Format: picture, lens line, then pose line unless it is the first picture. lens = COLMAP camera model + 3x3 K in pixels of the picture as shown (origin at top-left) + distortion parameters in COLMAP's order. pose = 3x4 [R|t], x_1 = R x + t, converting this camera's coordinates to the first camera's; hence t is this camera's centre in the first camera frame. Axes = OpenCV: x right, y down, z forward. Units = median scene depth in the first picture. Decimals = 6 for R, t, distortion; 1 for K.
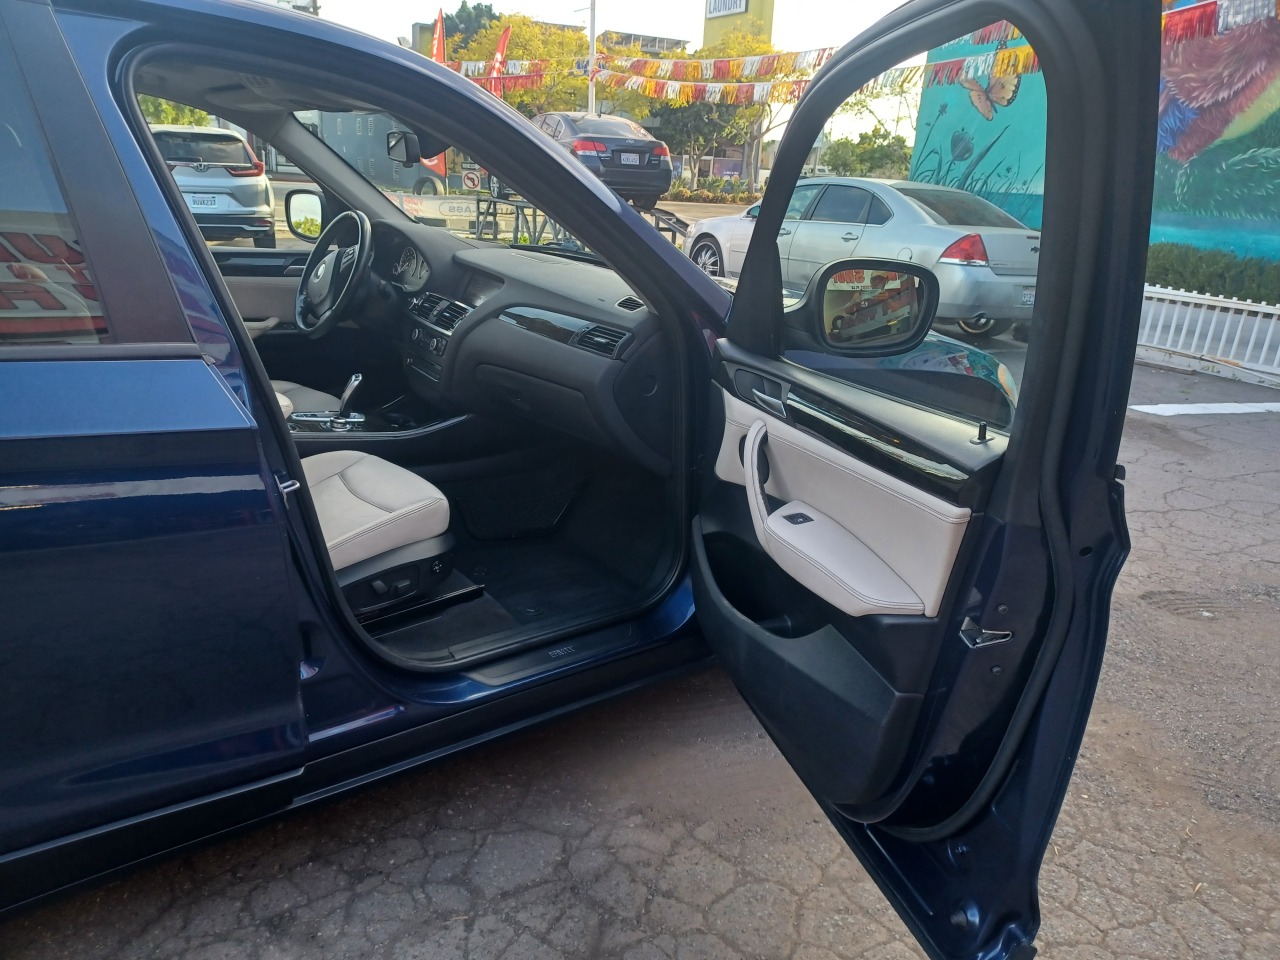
lens RADIAL K [[955.0, 0, 626.5], [0, 955.0, 481.2], [0, 0, 1]] dist [0.065962, -0.041365]
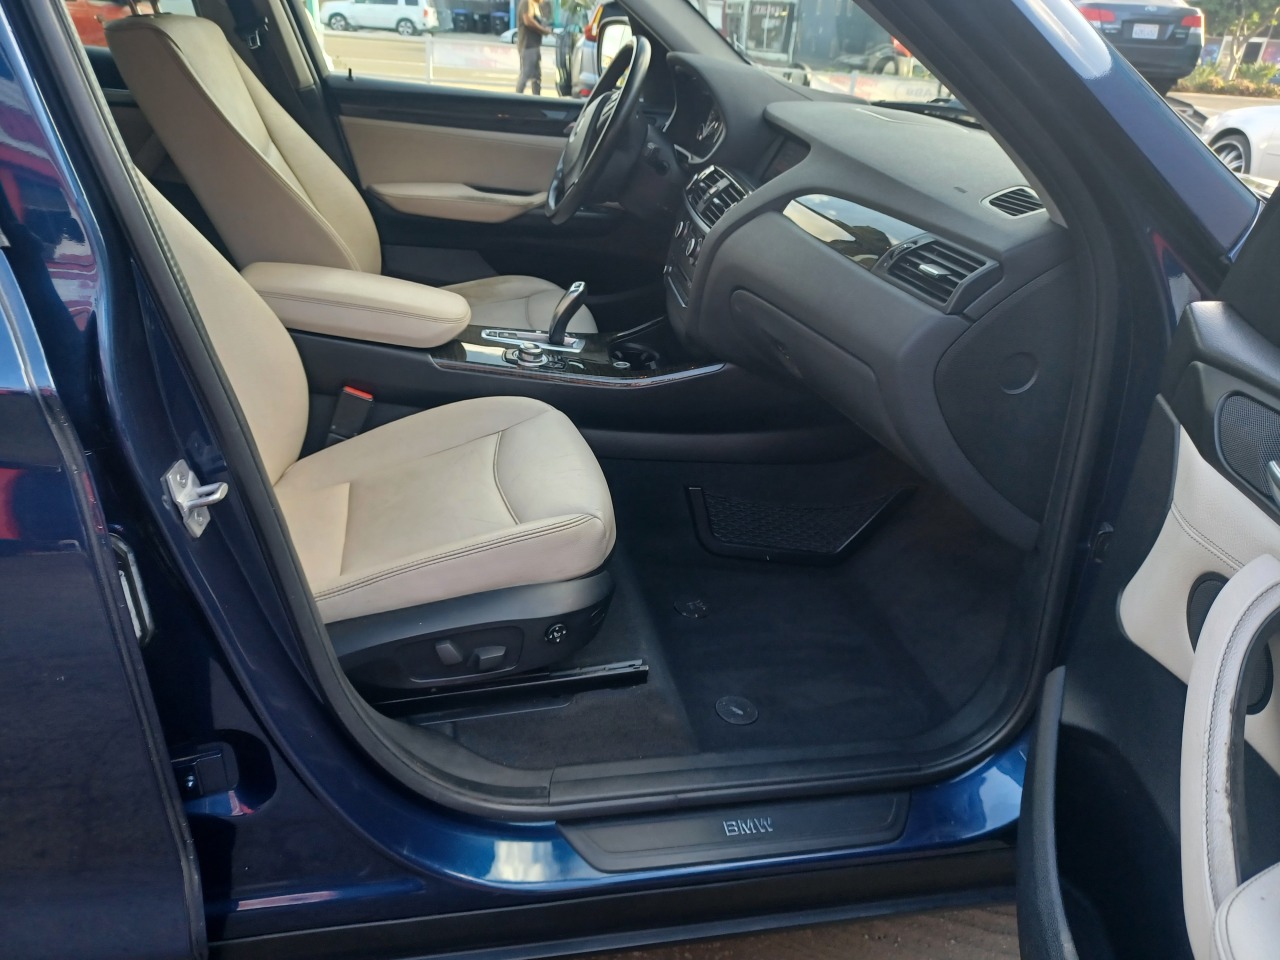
lens RADIAL K [[955.0, 0, 626.5], [0, 955.0, 481.2], [0, 0, 1]] dist [0.065962, -0.041365]
pose [[0.898981, 0.192233, -0.393548, 0.046140], [-0.151808, 0.979594, 0.131720, -0.075898], [0.410838, -0.058670, 0.909819, 0.437628]]
